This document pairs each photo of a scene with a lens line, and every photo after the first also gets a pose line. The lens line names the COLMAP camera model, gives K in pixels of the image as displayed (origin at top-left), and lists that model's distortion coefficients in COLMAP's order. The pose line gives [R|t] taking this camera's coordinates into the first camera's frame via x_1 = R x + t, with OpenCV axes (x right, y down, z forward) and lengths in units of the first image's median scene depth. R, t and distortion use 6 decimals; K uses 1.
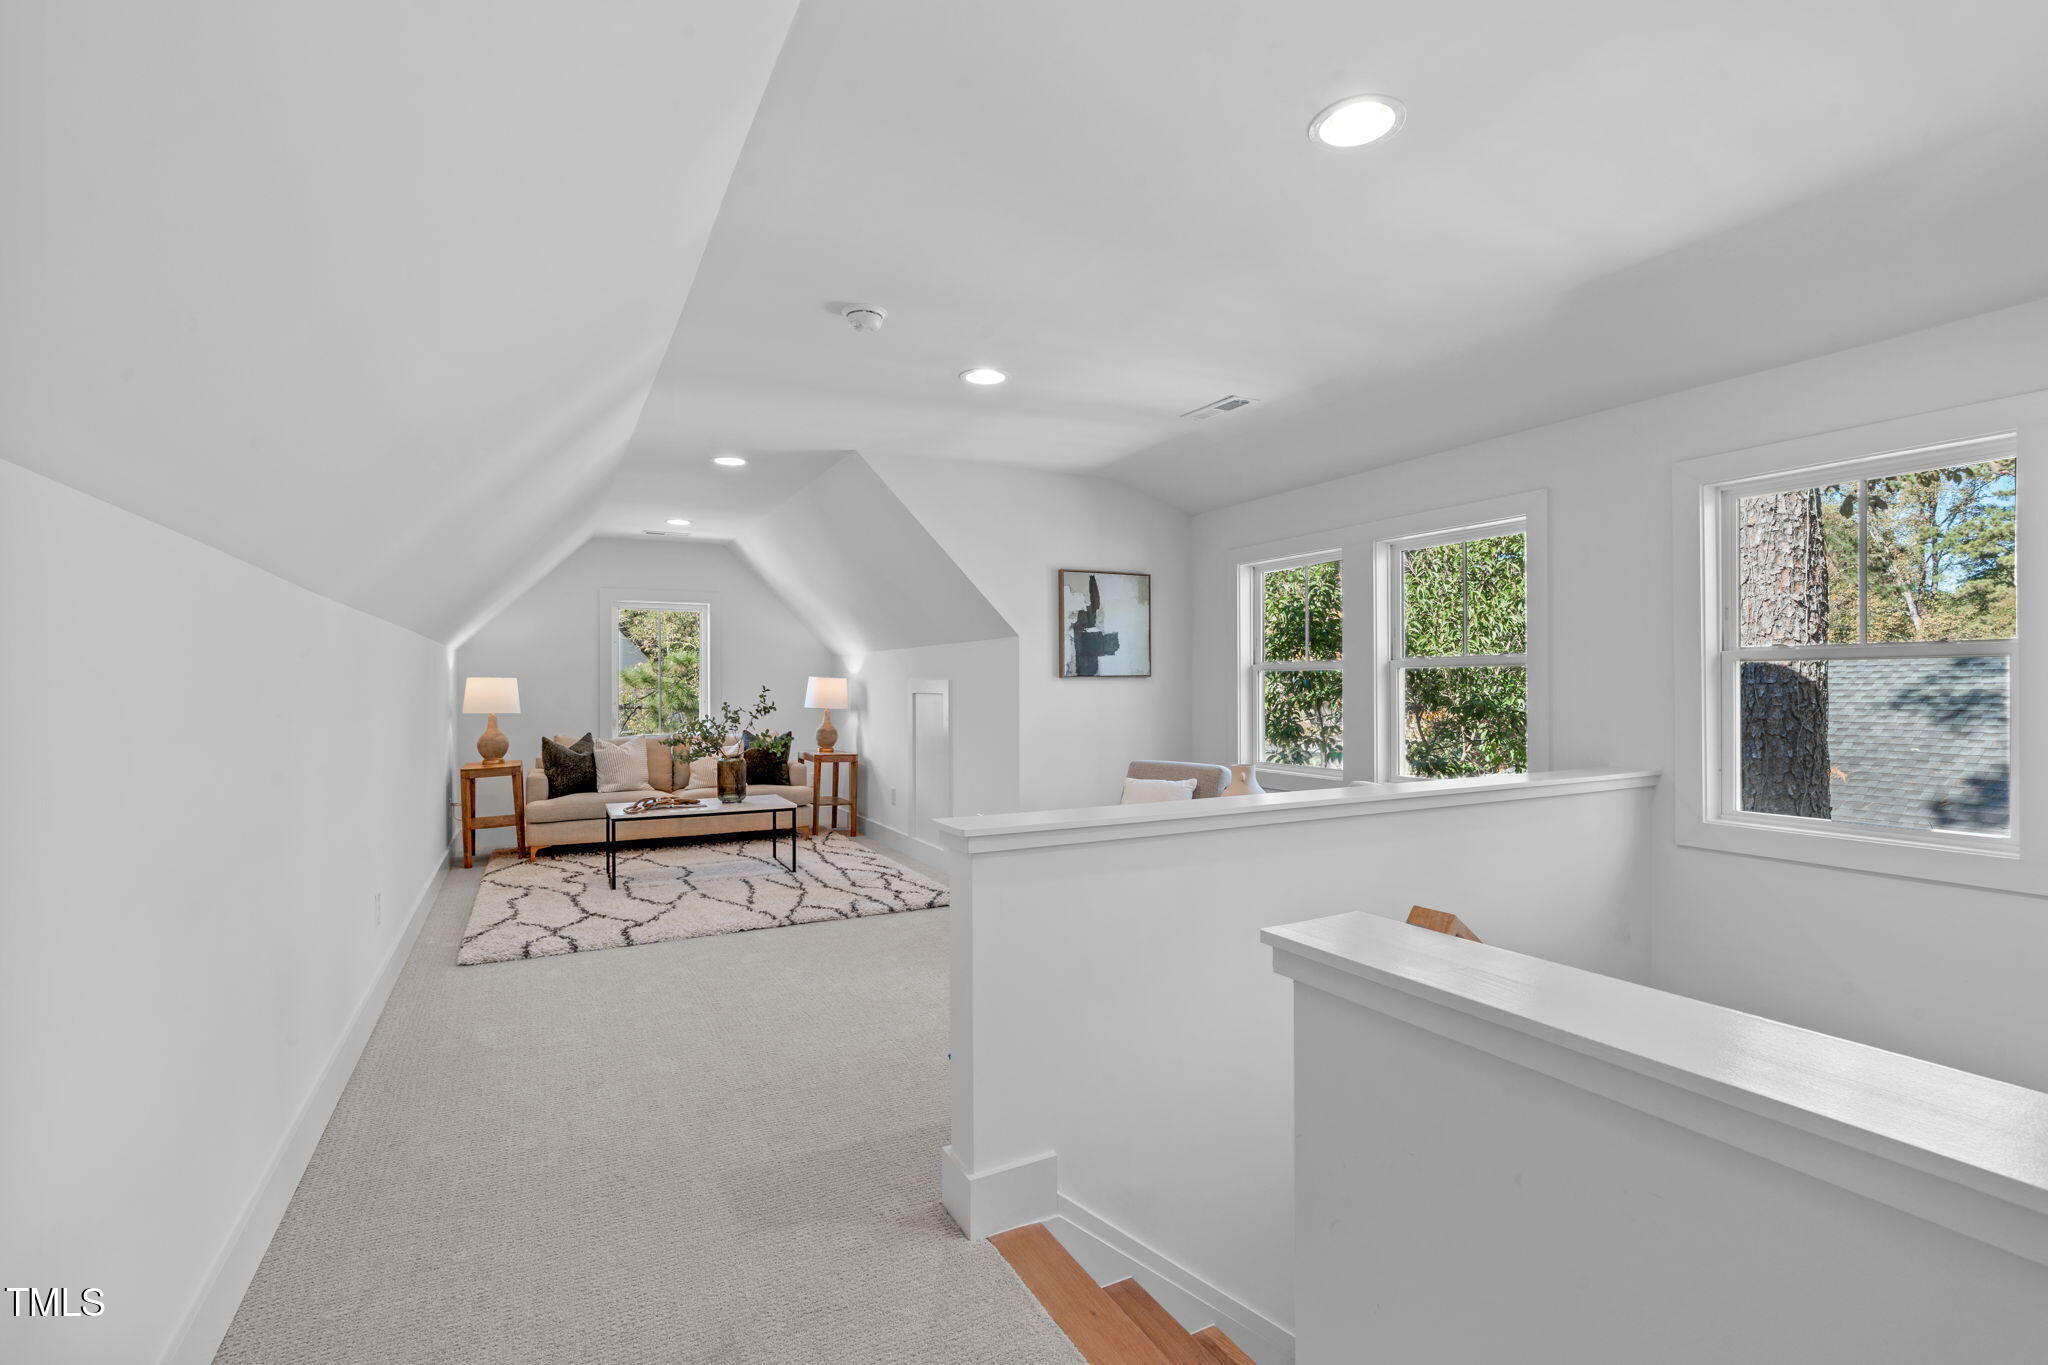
lens RADIAL K [[914.5, 0, 1026.0], [0, 914.5, 684.4], [0, 0, 1]] dist [-0.001259, 0.002480]
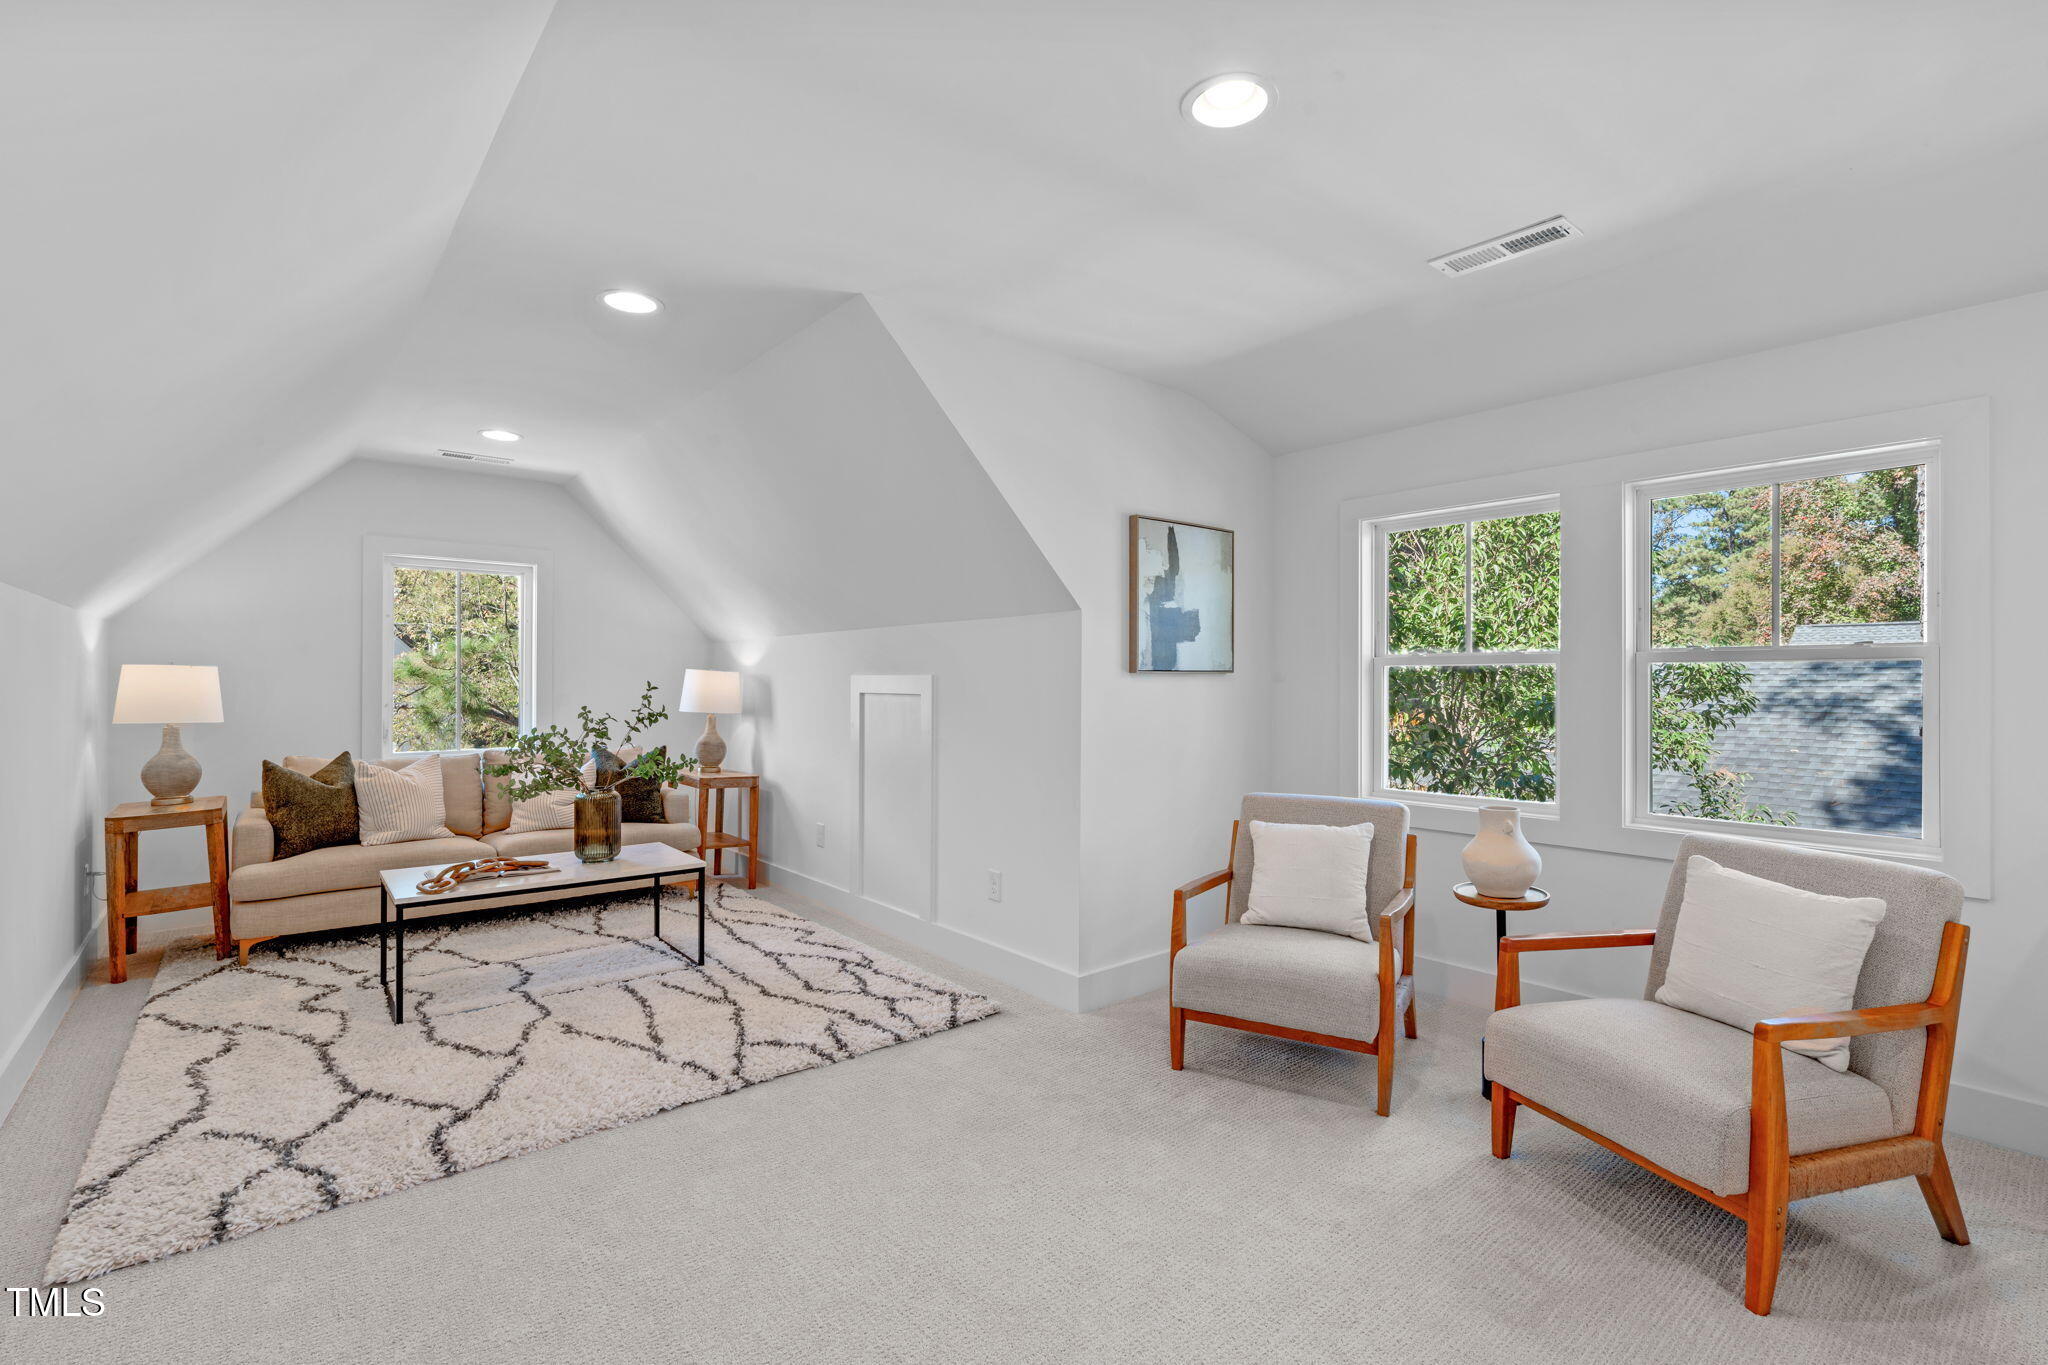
lens RADIAL K [[914.5, 0, 1022.0], [0, 914.5, 681.4], [0, 0, 1]] dist [-0.001259, 0.002480]
pose [[0.978969, 0.006781, 0.203896, -0.152757], [-0.006663, 0.999977, -0.001265, 0.000335], [-0.203899, -0.000120, 0.978992, 0.289096]]
